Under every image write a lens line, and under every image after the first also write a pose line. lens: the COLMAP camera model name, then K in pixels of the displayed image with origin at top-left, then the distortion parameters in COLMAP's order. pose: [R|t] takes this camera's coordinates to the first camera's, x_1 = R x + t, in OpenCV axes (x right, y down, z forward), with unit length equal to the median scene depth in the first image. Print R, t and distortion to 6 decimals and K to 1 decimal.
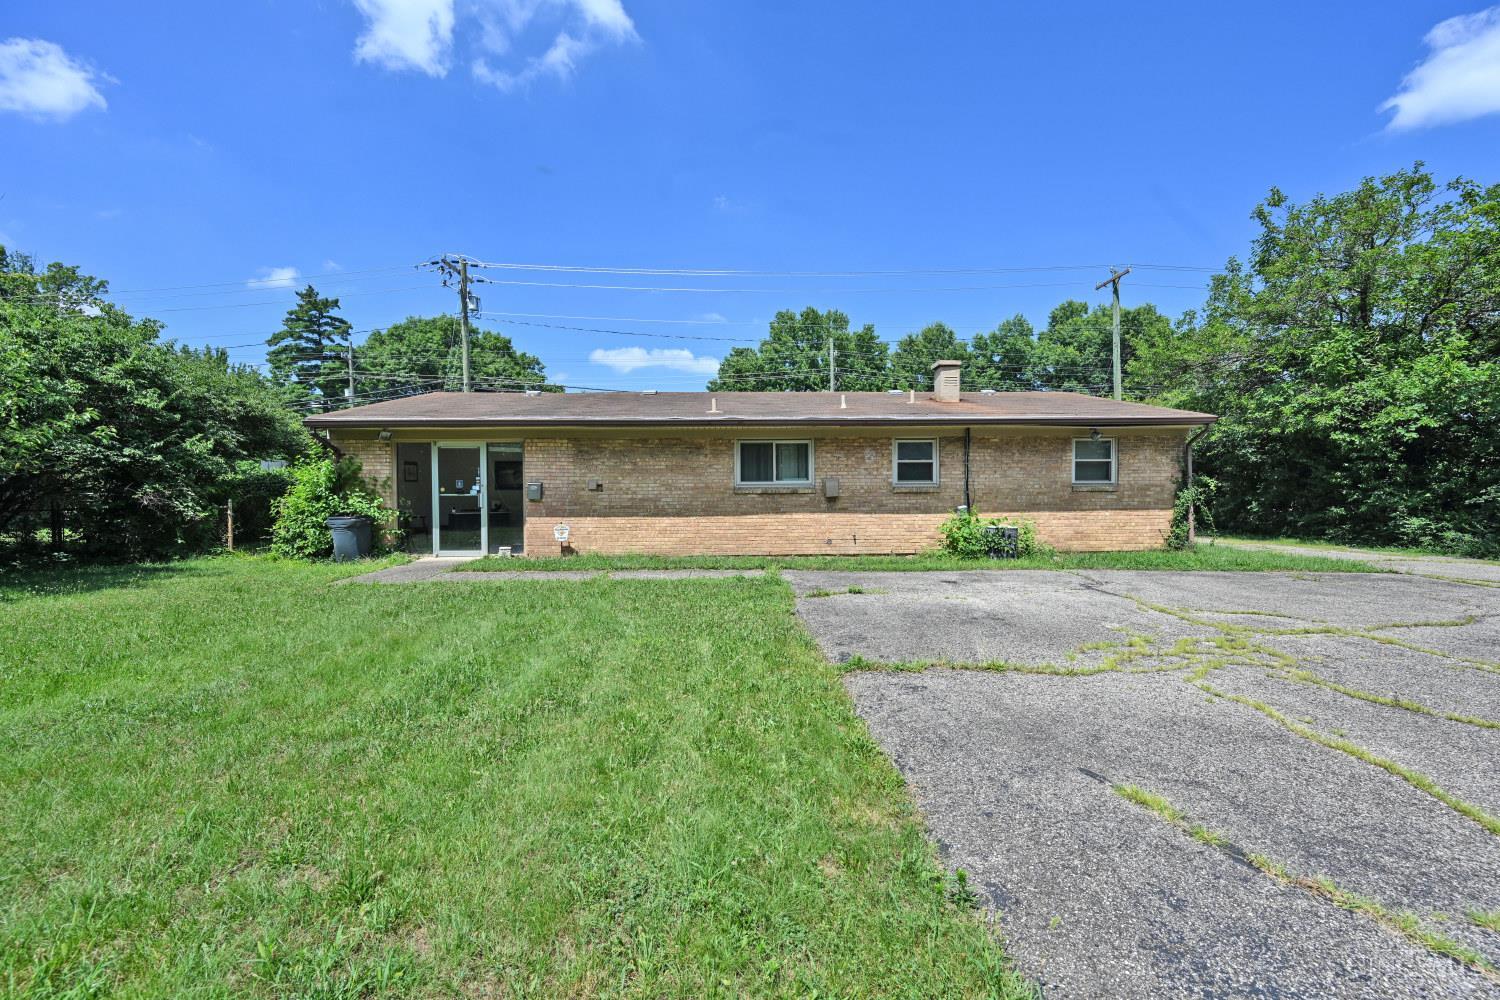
lens RADIAL K [[603.2, 0, 750.0], [0, 603.2, 500.0], [0, 0, 1]] dist [0.001259, 0.000279]
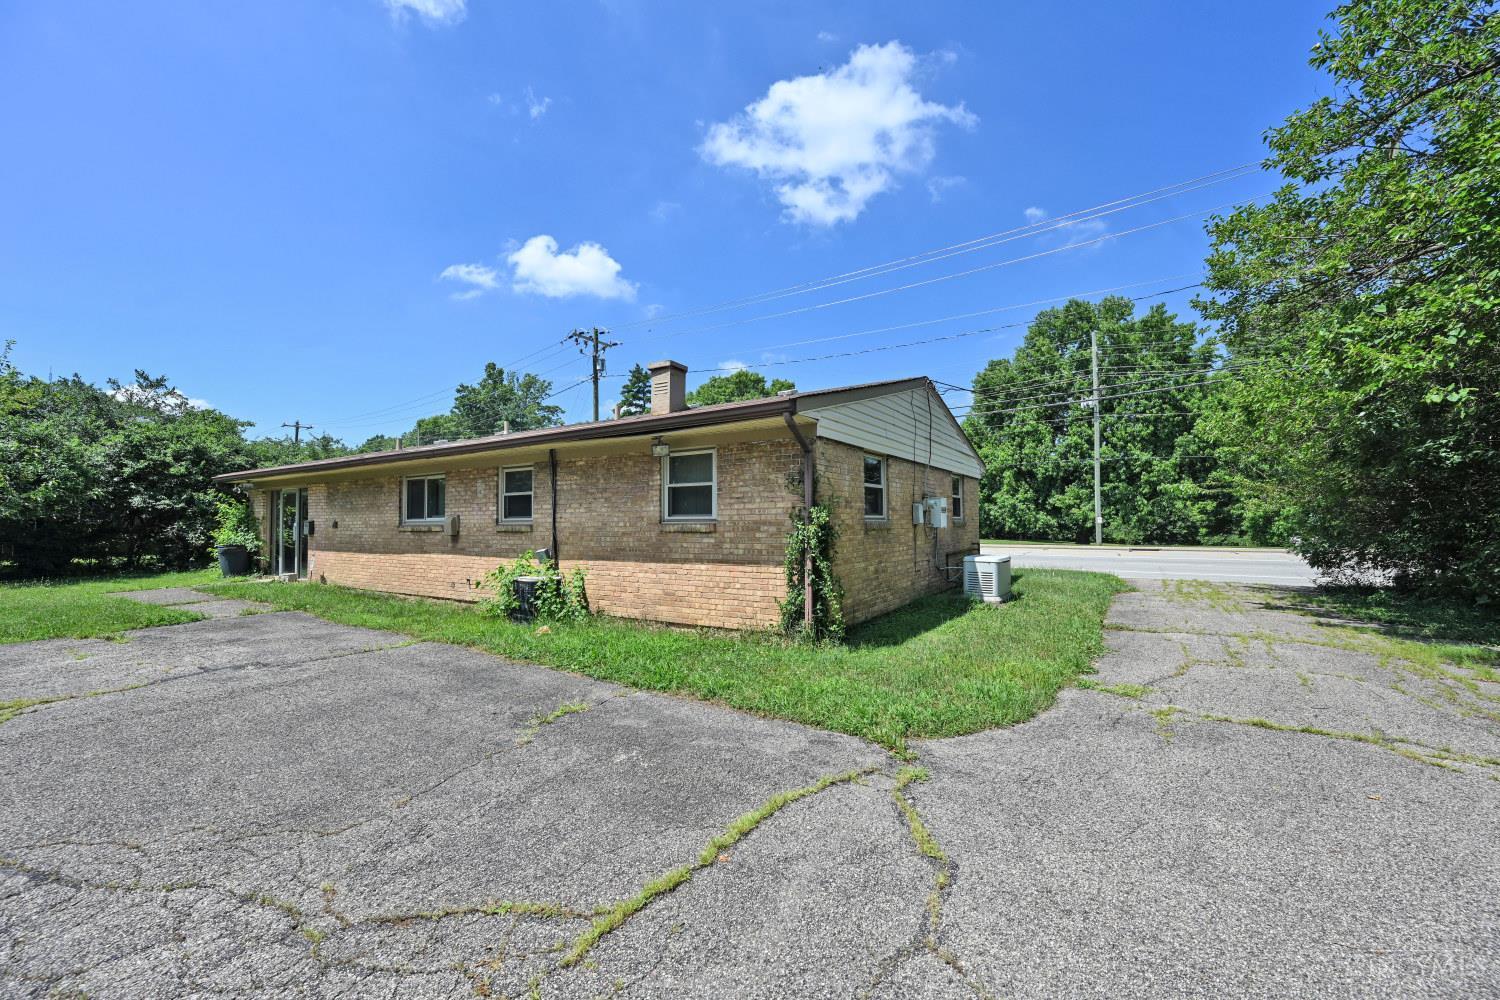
lens RADIAL K [[577.4, 0, 764.3], [0, 577.4, 523.3], [0, 0, 1]] dist [0.001433, 0.000140]
pose [[0.831199, 0.000418, -0.555975, 0.985784], [-0.003259, 0.999986, -0.004121, -0.021589], [0.555966, 0.005237, 0.831189, 0.527680]]
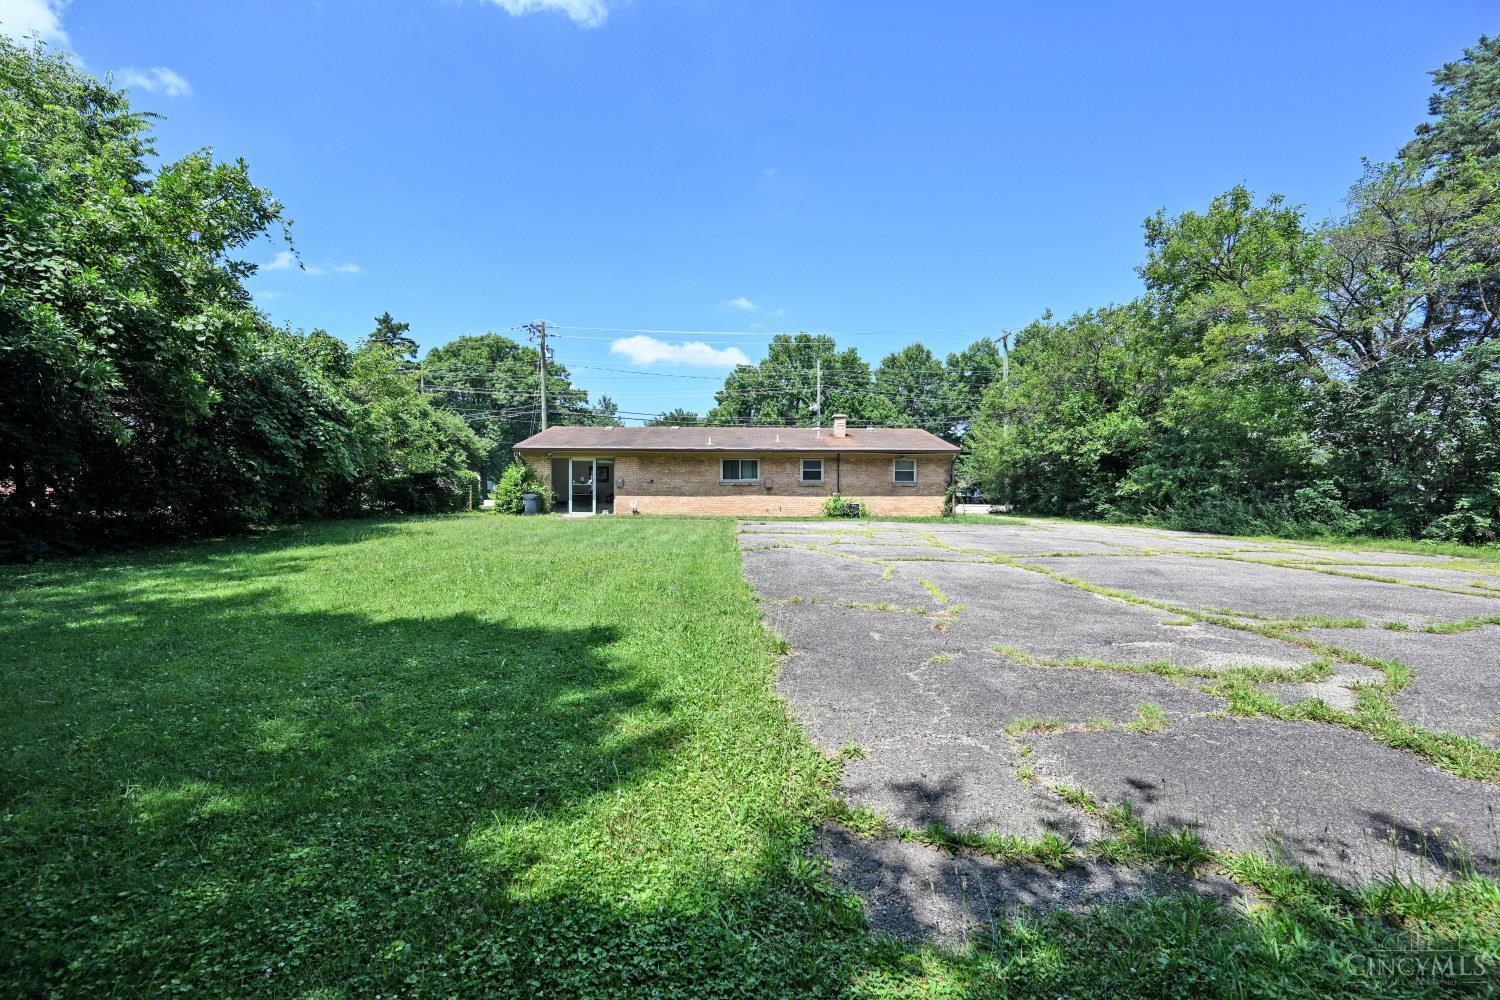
lens RADIAL K [[603.2, 0, 750.0], [0, 603.2, 500.0], [0, 0, 1]] dist [0.001259, 0.000279]
pose [[0.999793, 0.012094, -0.016335, 0.104352], [-0.012031, 0.999920, 0.003926, 0.028177], [0.016381, -0.003729, 0.999859, -0.956733]]
